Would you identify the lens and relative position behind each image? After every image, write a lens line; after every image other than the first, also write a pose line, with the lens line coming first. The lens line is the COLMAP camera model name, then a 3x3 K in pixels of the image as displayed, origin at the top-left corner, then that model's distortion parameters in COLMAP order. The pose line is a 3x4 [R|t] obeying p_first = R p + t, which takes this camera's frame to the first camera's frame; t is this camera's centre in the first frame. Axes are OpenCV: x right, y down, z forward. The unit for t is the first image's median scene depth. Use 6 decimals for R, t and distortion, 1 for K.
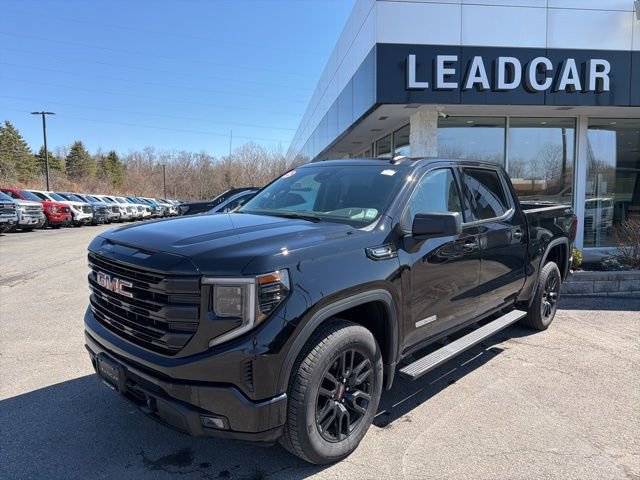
lens RADIAL K [[464.2, 0, 314.4], [0, 464.2, 242.4], [0, 0, 1]] dist [0.007973, -0.018861]
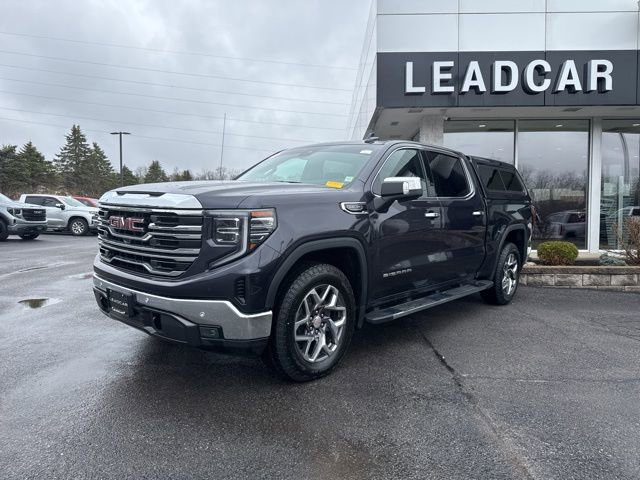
lens RADIAL K [[464.2, 0, 319.5], [0, 464.2, 244.2], [0, 0, 1]] dist [0.007973, -0.018861]
pose [[0.991319, 0.012280, -0.130901, 0.142044], [-0.016688, 0.999328, -0.032631, 0.052579], [0.130413, 0.034533, 0.990858, -0.072274]]
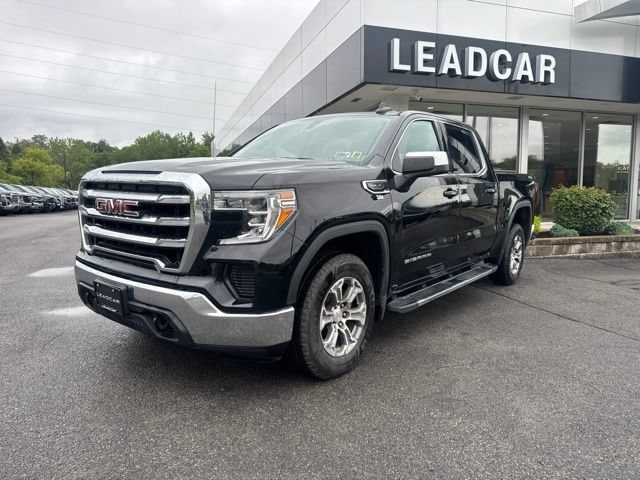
lens RADIAL K [[464.2, 0, 321.2], [0, 464.2, 242.0], [0, 0, 1]] dist [0.007973, -0.018861]
pose [[0.979469, -0.015757, 0.200979, -0.171568], [0.013581, 0.999833, 0.012200, 0.046838], [-0.201138, -0.009220, 0.979520, -0.017252]]
